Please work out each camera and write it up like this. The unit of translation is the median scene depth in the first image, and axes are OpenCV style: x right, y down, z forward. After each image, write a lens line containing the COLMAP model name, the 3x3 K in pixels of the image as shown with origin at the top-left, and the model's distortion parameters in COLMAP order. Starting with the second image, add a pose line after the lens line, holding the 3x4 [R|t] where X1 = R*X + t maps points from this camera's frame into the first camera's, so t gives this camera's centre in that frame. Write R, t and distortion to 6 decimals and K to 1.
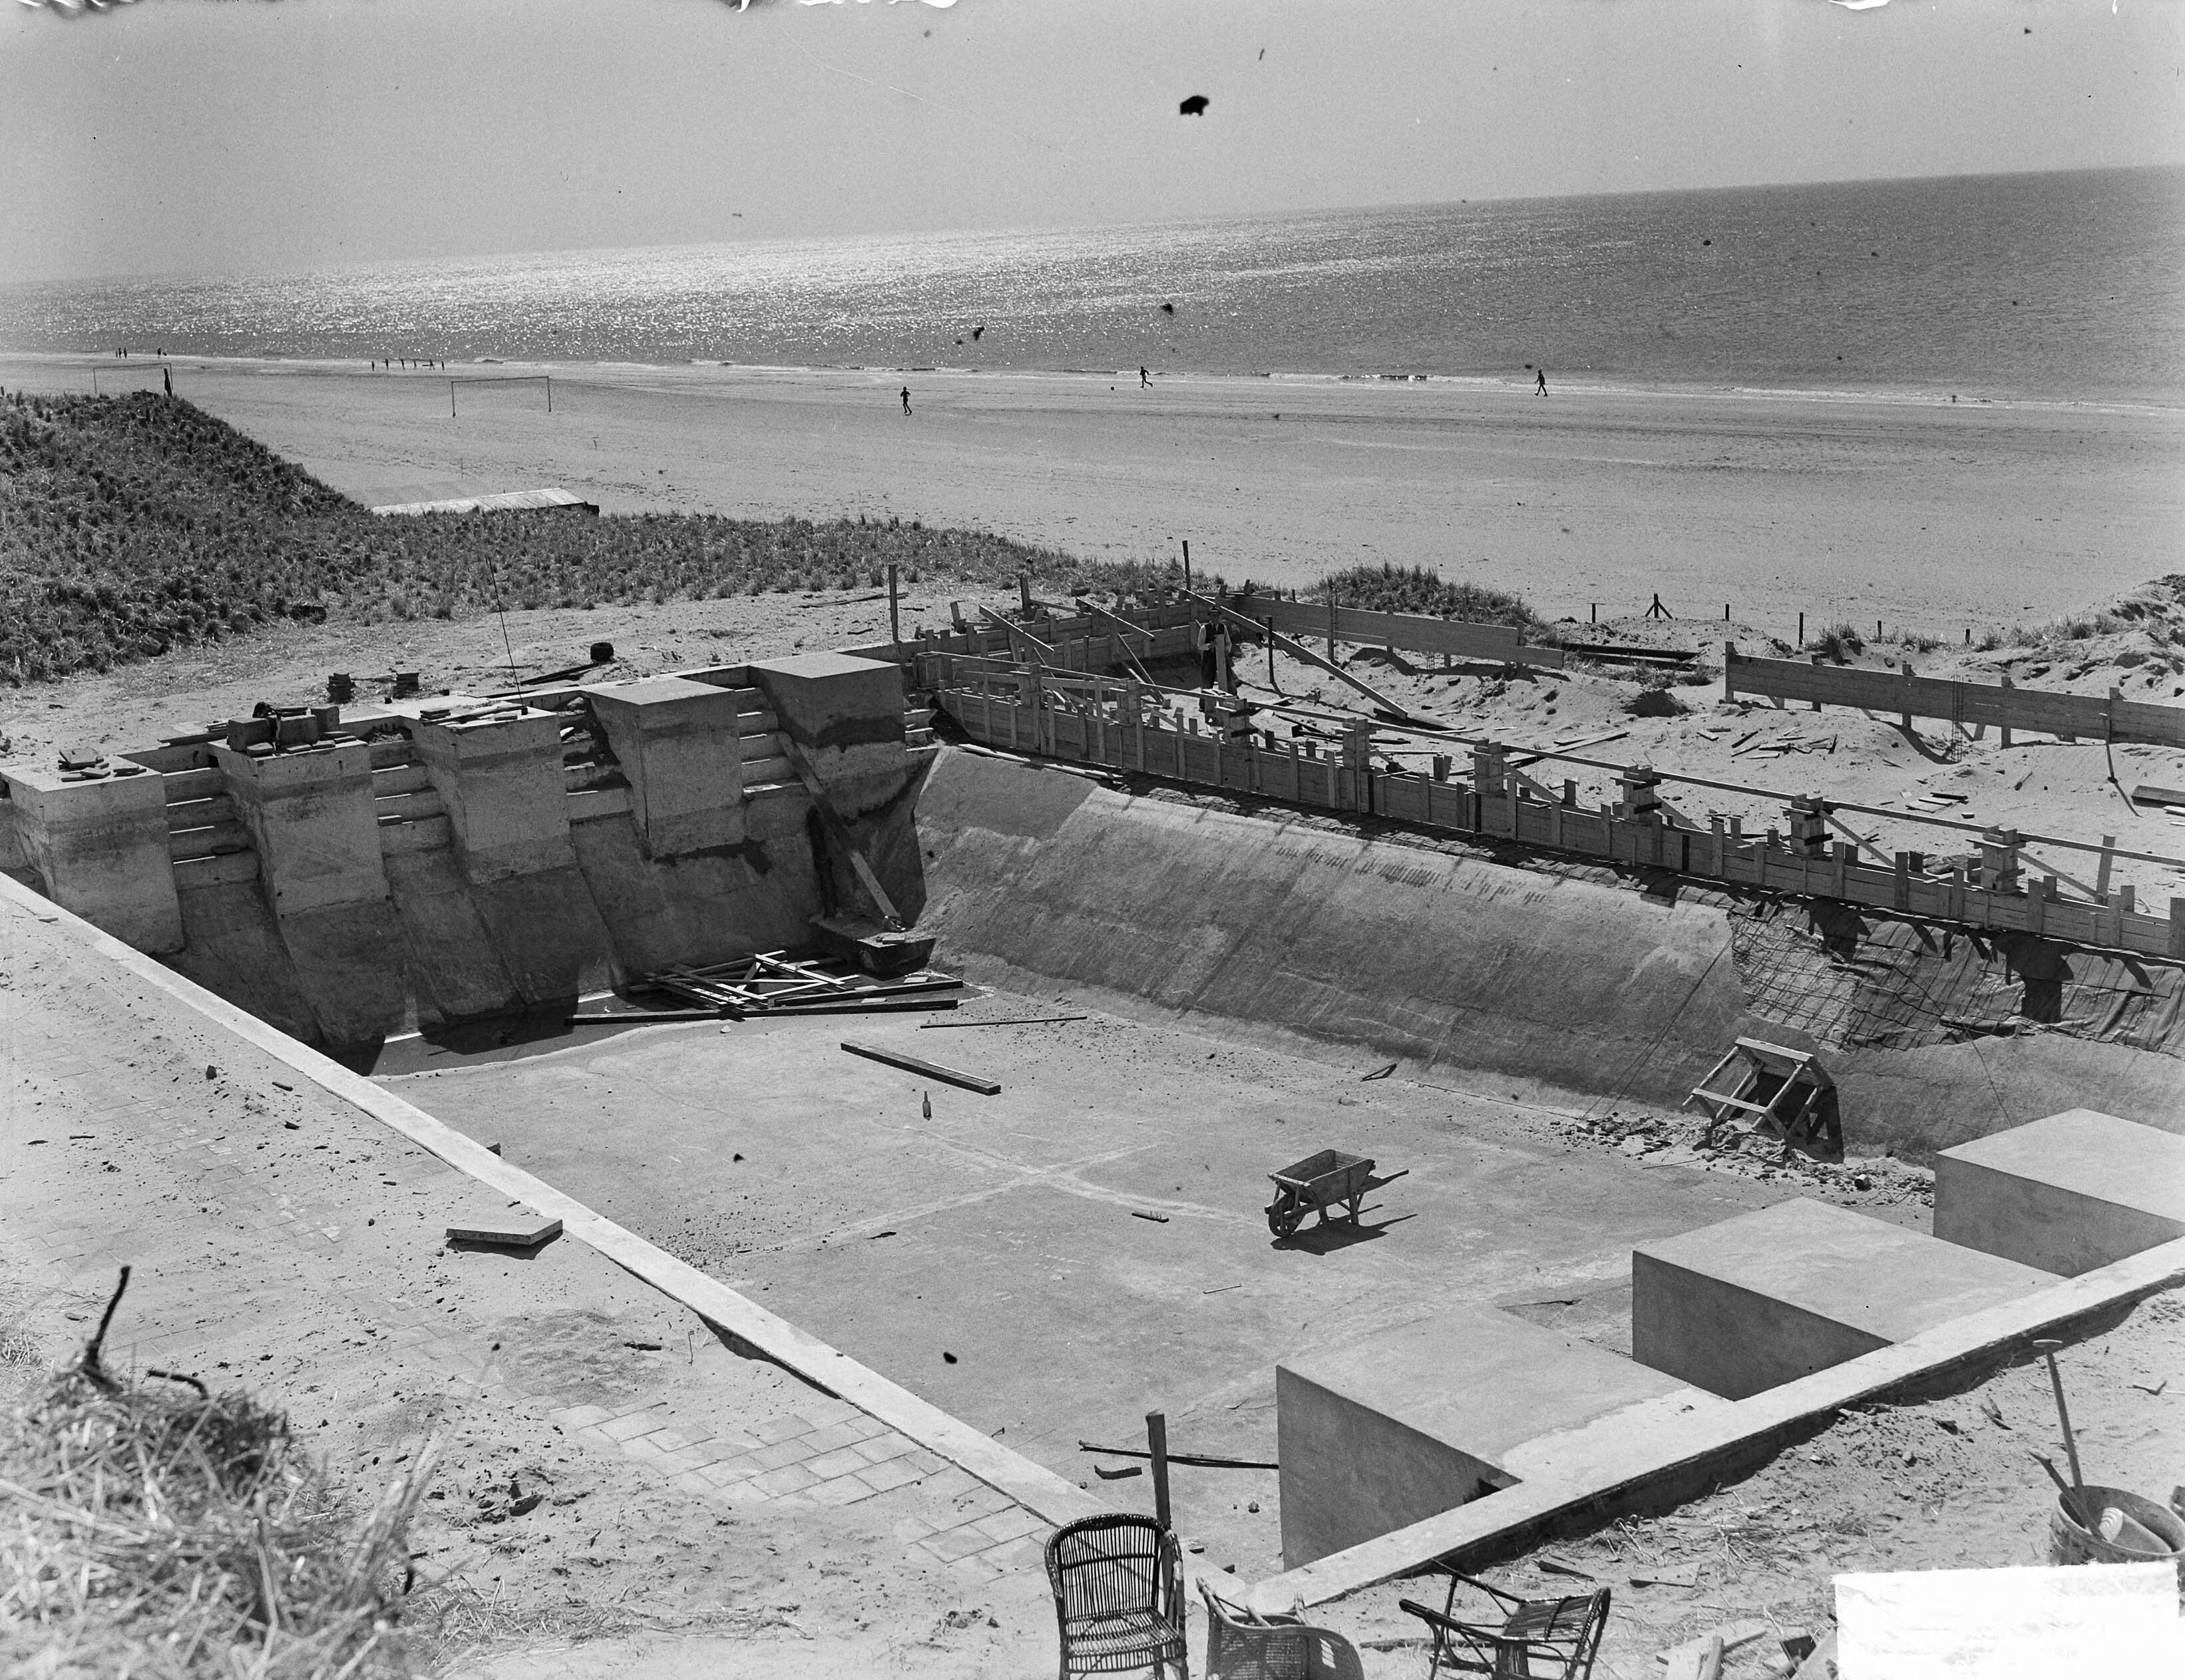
lens RADIAL K [[2918.7, 0, 1092.5], [0, 2918.7, 840.0], [0, 0, 1]] dist [0.003260, 0.004580]
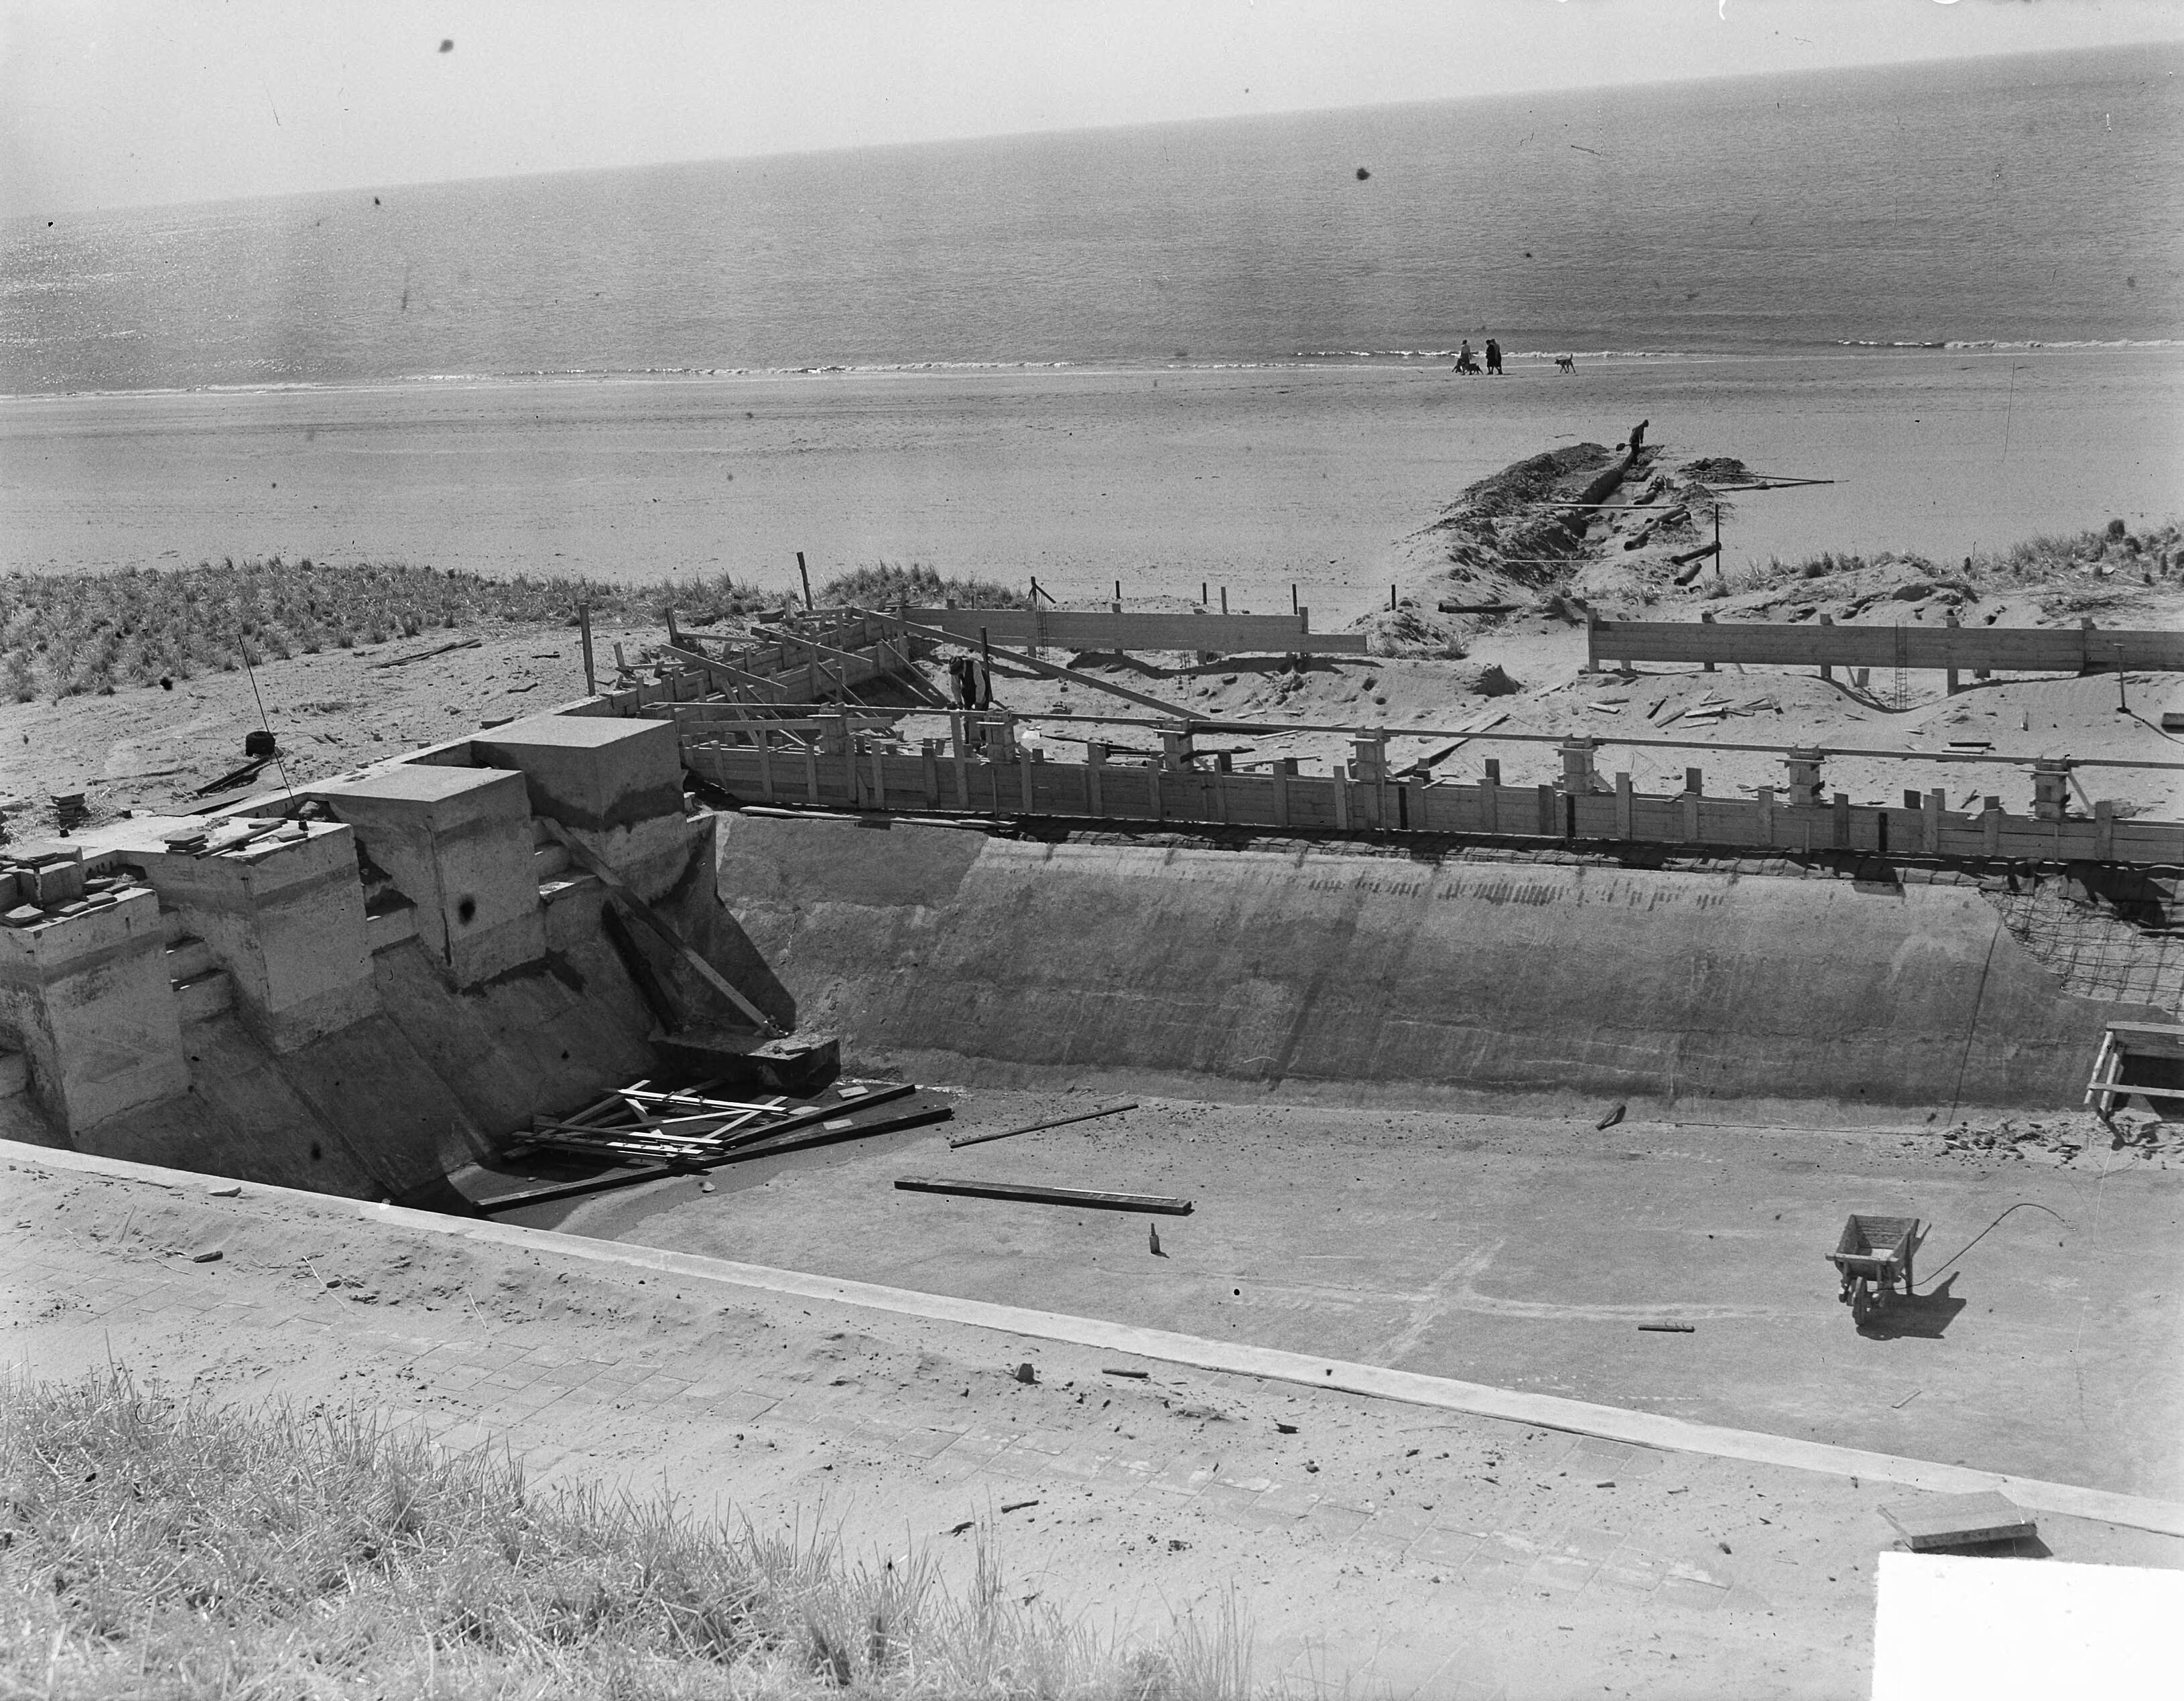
lens RADIAL K [[2916.8, 0, 964.7], [0, 2916.8, 851.9], [0, 0, 1]] dist [0.020538, -0.040806]
pose [[0.912742, -0.116399, 0.391604, -0.345342], [0.114530, 0.993019, 0.028220, -0.039601], [-0.392155, 0.019093, 0.919701, 0.214226]]
